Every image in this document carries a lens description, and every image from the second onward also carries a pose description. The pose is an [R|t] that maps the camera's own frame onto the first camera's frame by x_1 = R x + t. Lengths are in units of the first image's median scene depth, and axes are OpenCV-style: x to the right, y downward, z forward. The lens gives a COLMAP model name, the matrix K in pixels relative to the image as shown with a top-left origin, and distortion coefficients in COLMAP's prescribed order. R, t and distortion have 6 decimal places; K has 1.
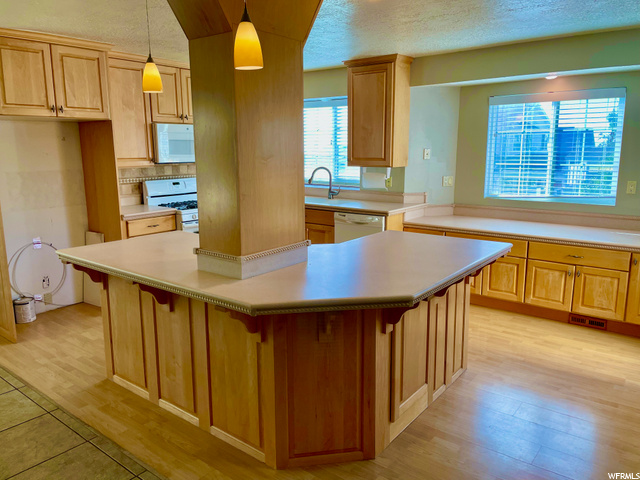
lens RADIAL K [[490.8, 0, 319.1], [0, 490.8, 235.9], [0, 0, 1]] dist [0.098264, -0.128706]
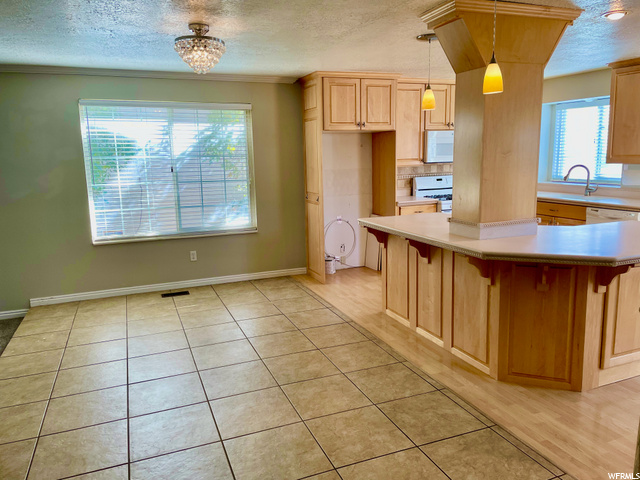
lens RADIAL K [[490.8, 0, 319.1], [0, 490.8, 235.9], [0, 0, 1]] dist [0.098264, -0.128706]
pose [[0.868340, 0.066976, -0.491426, 0.086514], [-0.071597, 0.997389, 0.009423, 0.060091], [0.490774, 0.027002, 0.870868, -0.284429]]
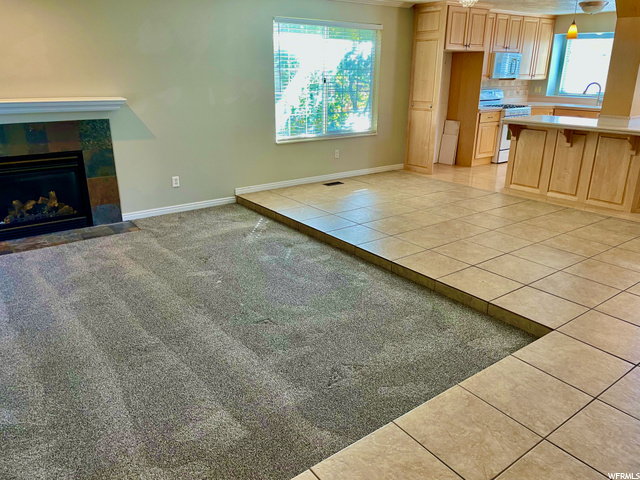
lens RADIAL K [[490.8, 0, 319.1], [0, 490.8, 235.9], [0, 0, 1]] dist [0.098264, -0.128706]
pose [[0.965835, 0.090314, -0.242911, -0.572061], [-0.054703, 0.987240, 0.149551, 0.195634], [0.253318, -0.131154, 0.958451, -1.011430]]
